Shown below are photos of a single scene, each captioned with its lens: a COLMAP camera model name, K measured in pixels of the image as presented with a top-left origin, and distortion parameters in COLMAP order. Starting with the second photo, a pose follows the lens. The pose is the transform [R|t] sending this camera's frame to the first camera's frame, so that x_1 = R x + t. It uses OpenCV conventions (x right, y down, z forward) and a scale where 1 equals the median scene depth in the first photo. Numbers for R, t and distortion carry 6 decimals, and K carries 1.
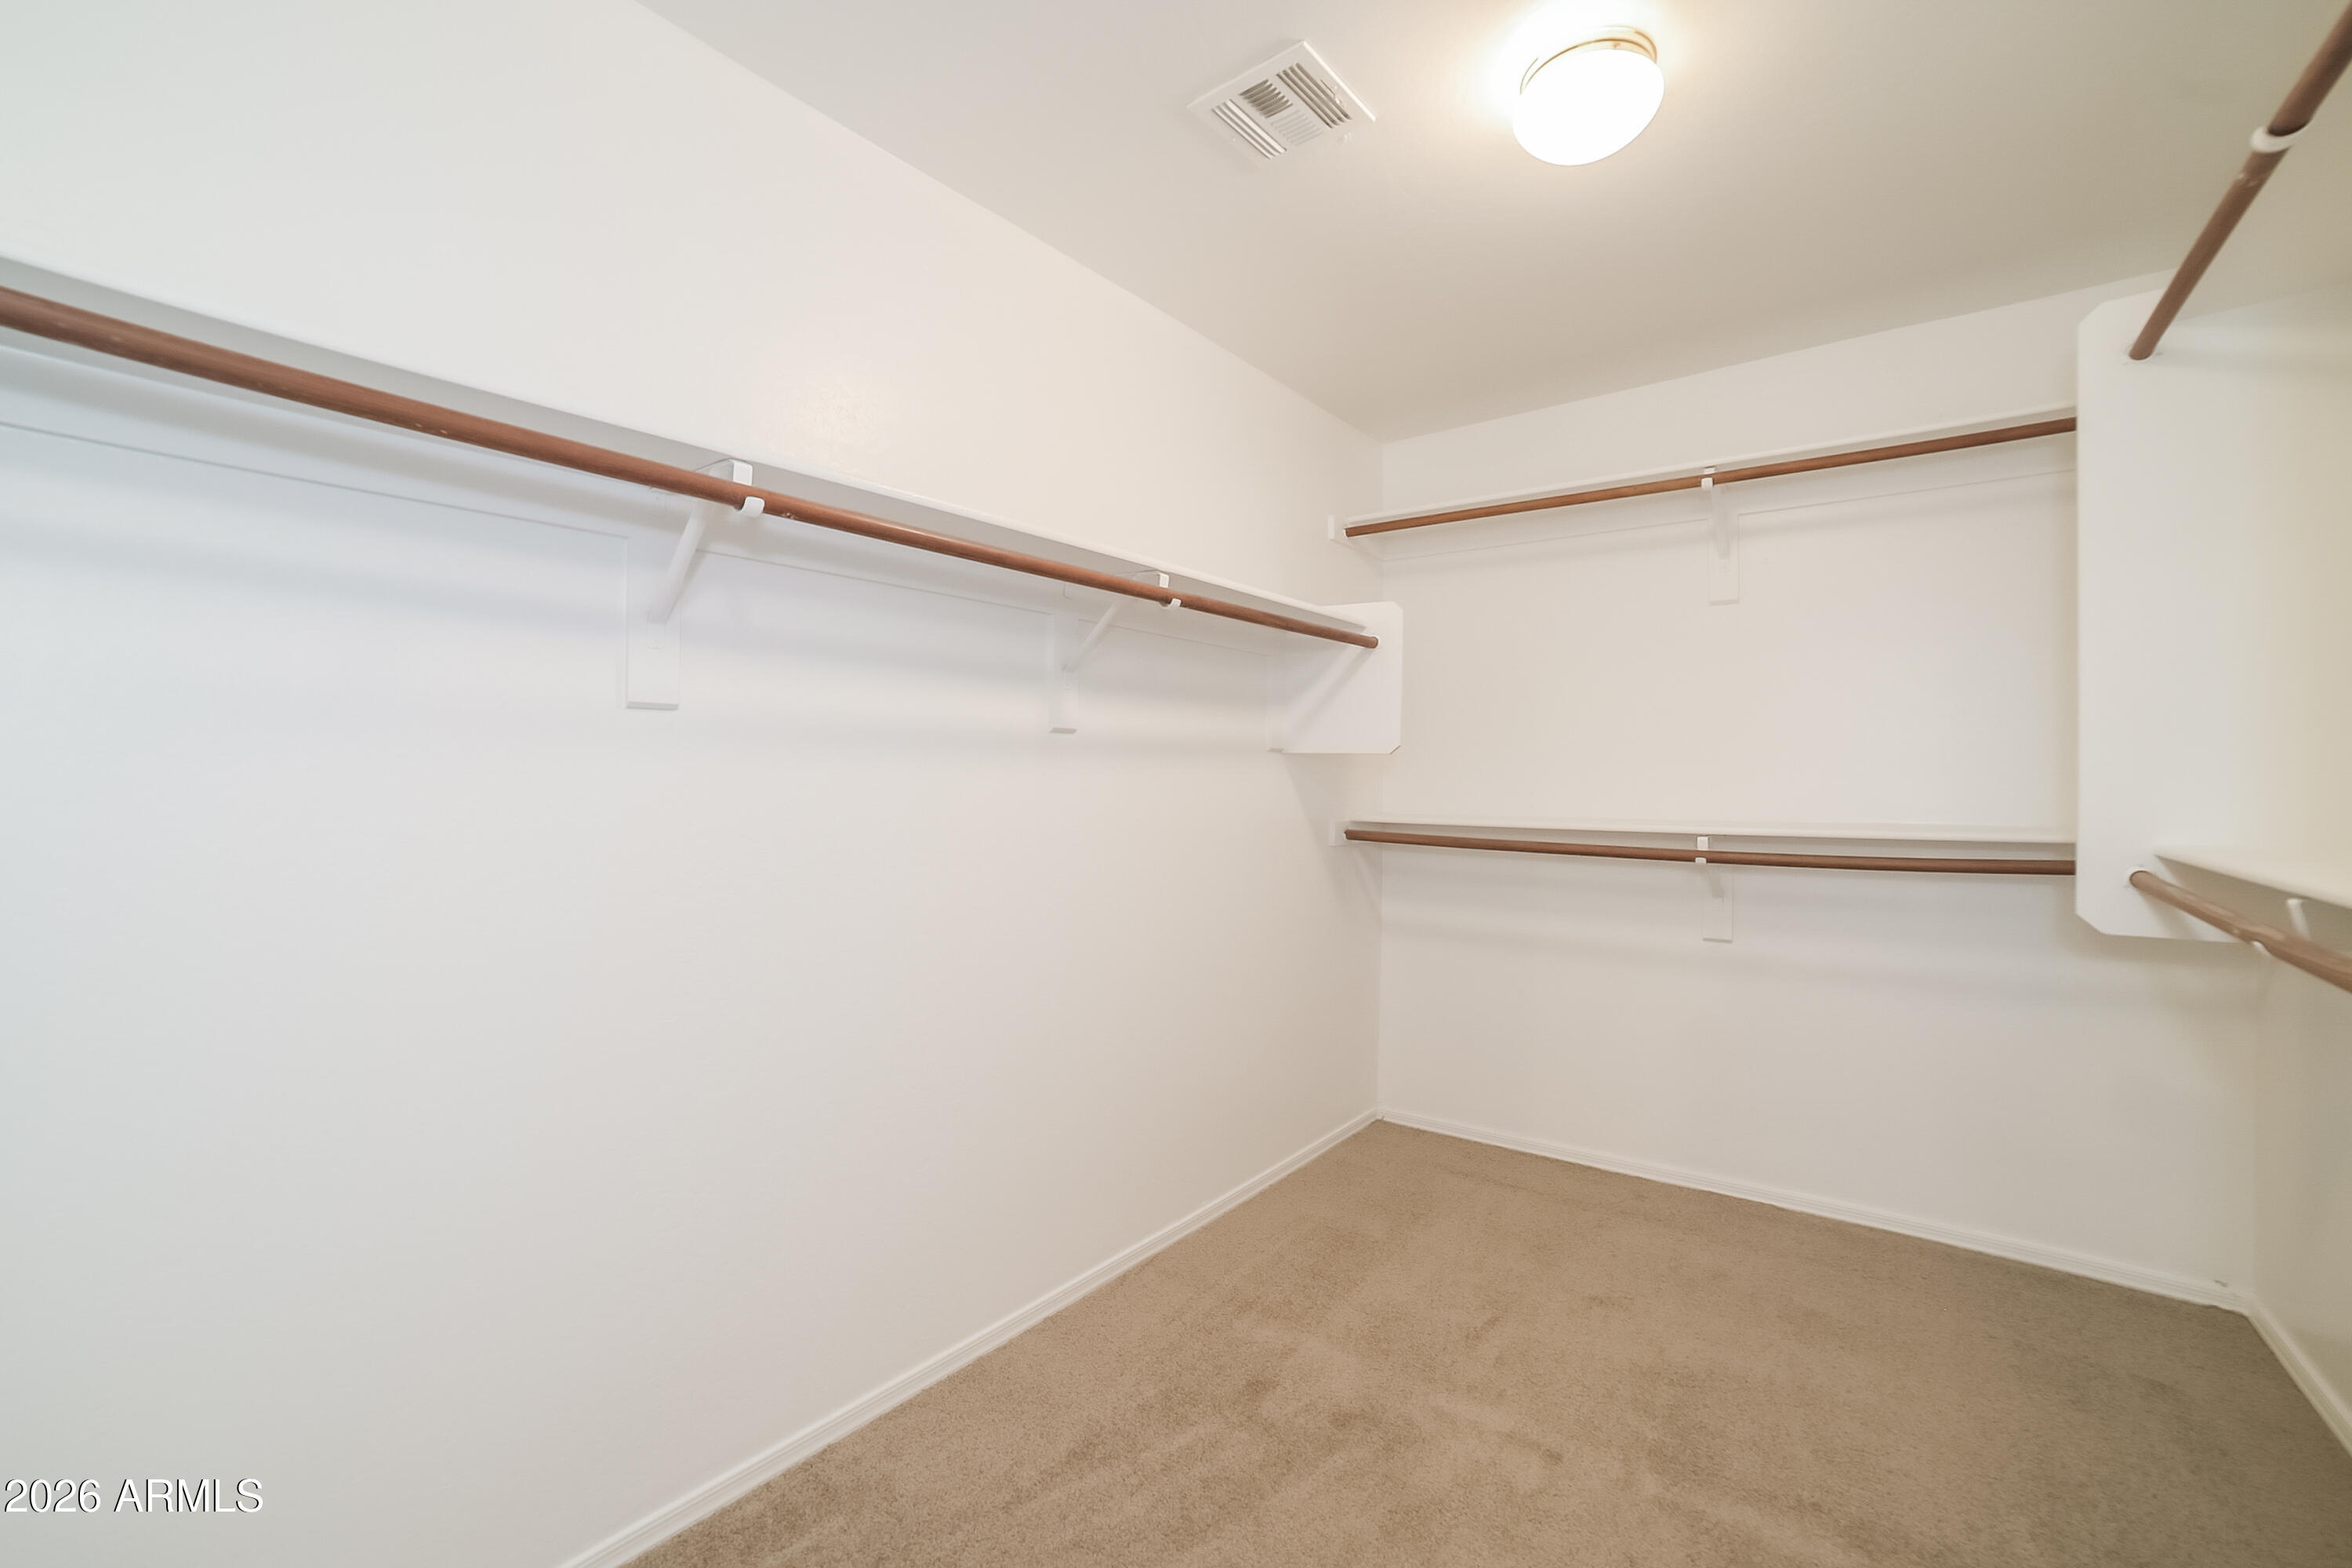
lens RADIAL K [[958.8, 0, 1178.1], [0, 958.8, 786.5], [0, 0, 1]] dist [-0.001113, -0.000011]
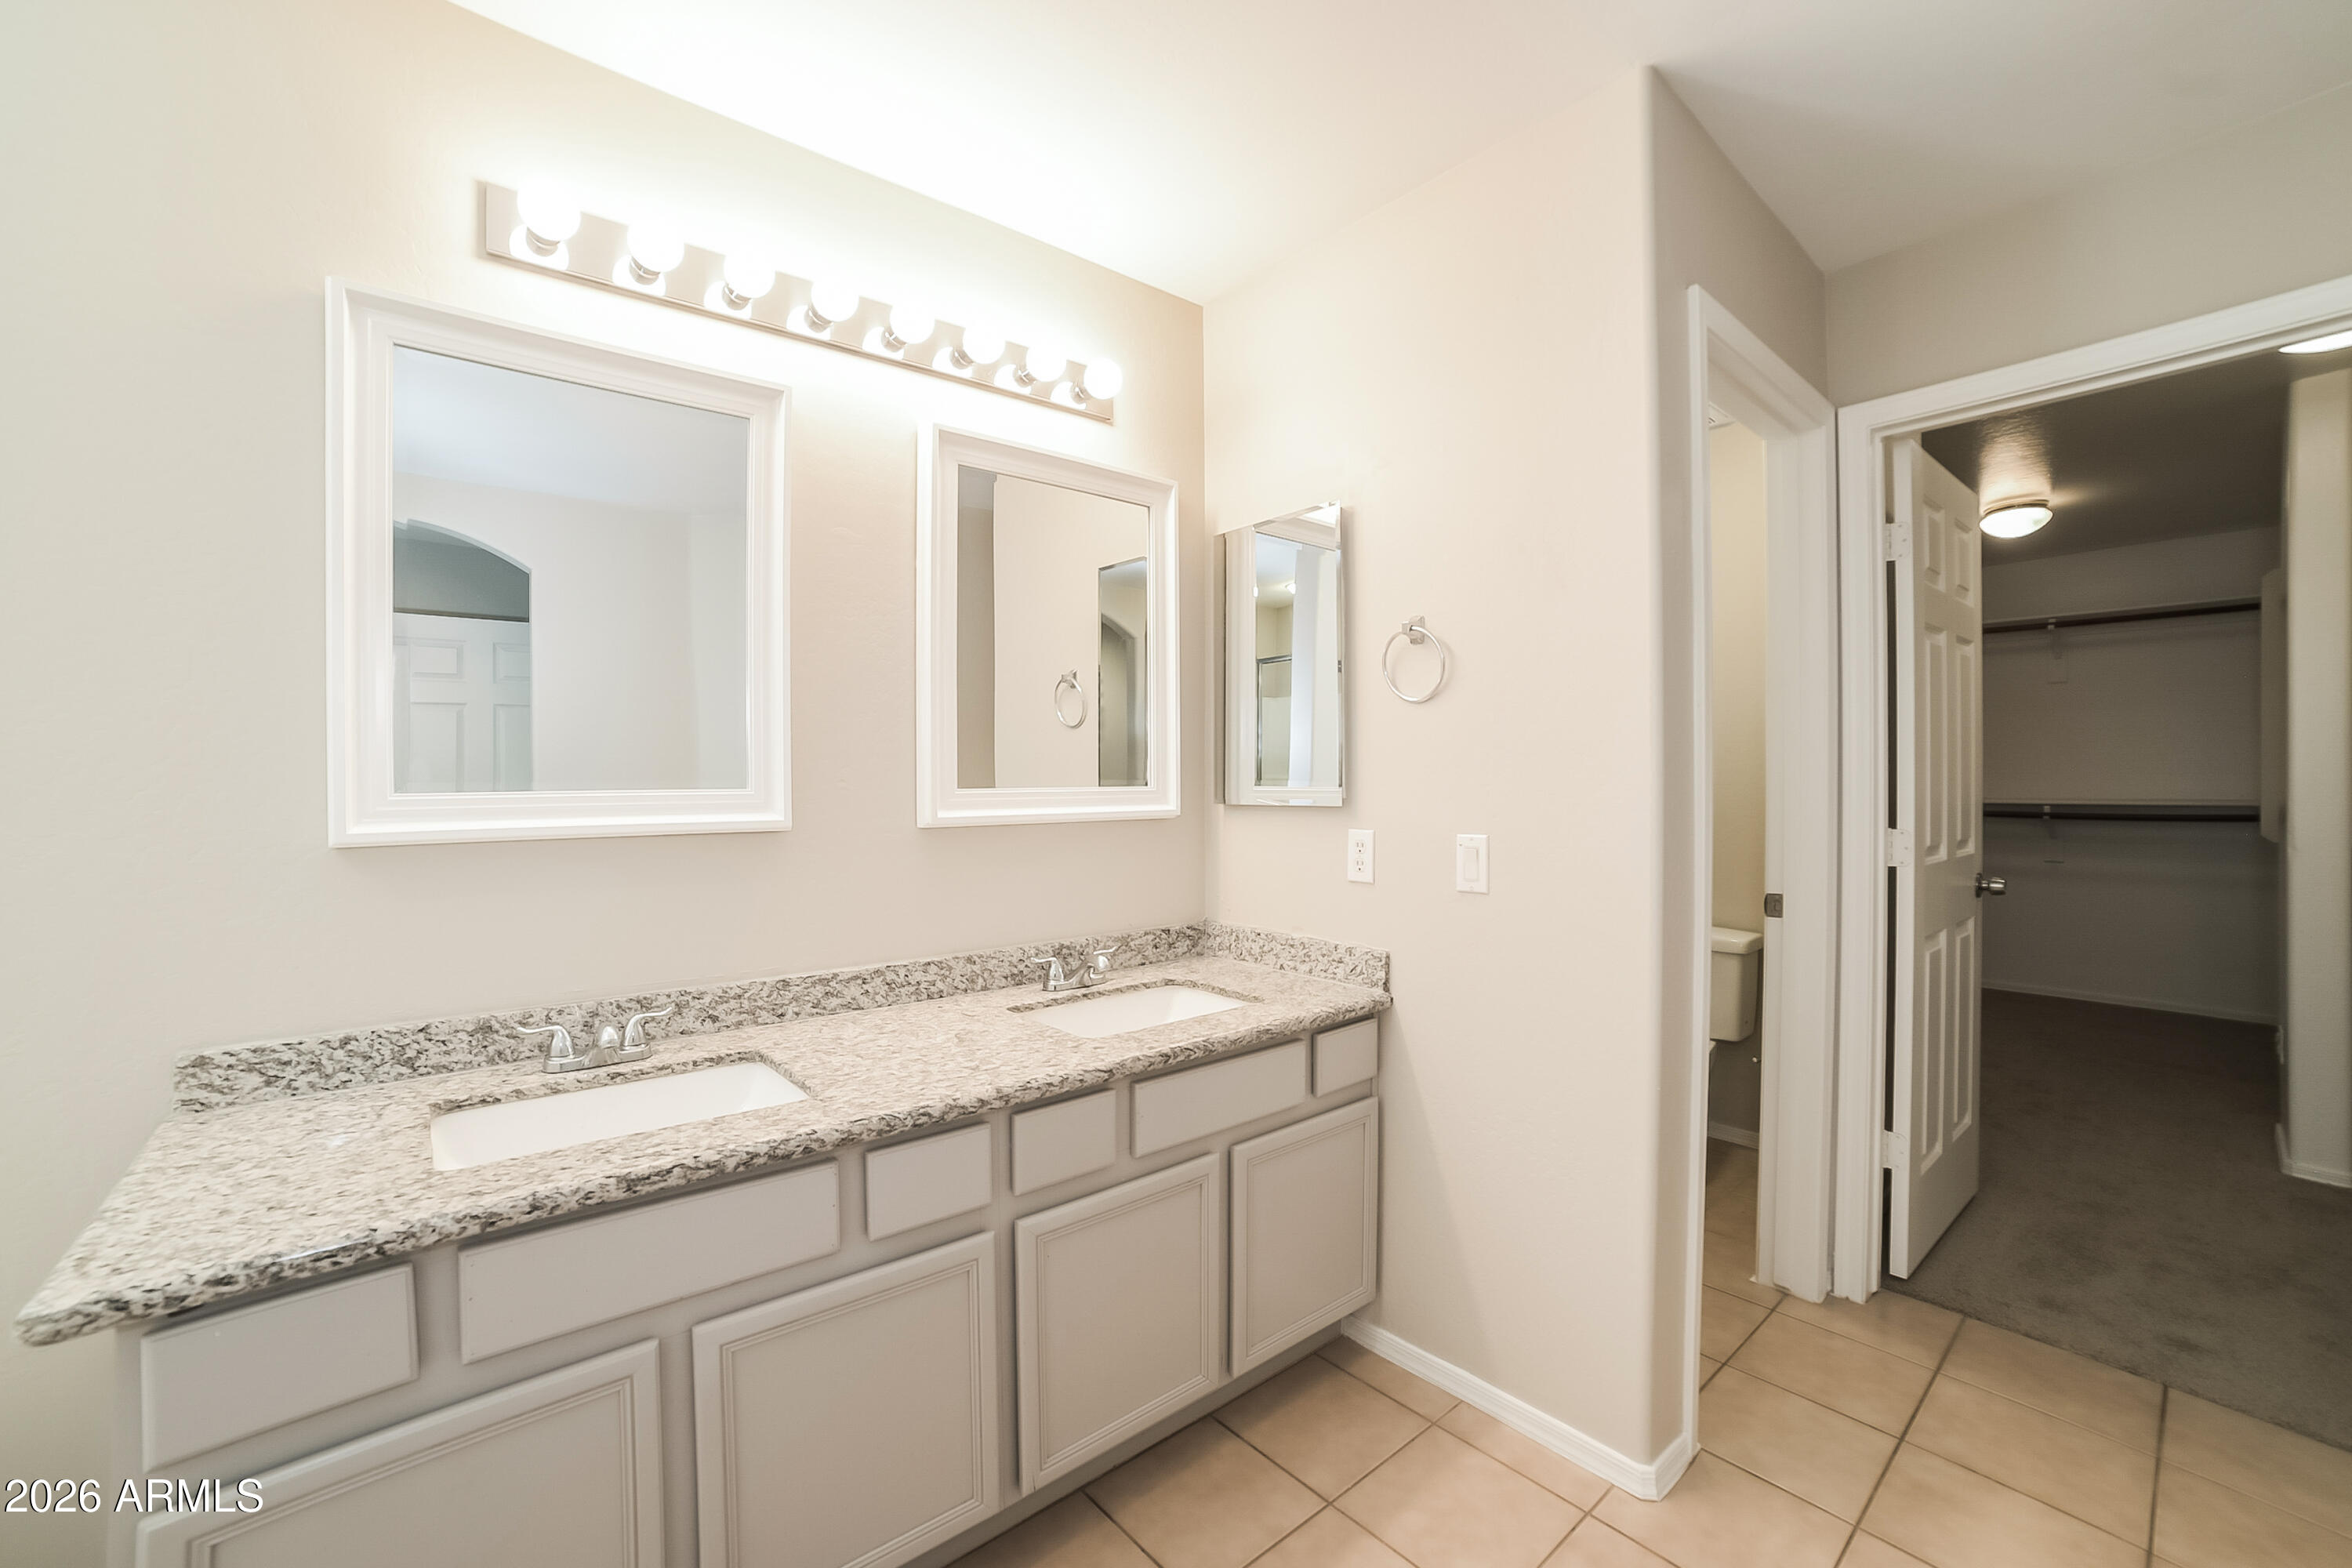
lens RADIAL K [[958.8, 0, 1175.1], [0, 958.8, 787.7], [0, 0, 1]] dist [-0.001113, -0.000011]
pose [[0.983580, -0.008617, -0.180269, -0.866569], [0.010615, 0.999892, 0.010122, -0.023203], [0.180162, -0.011869, 0.983565, -1.265128]]
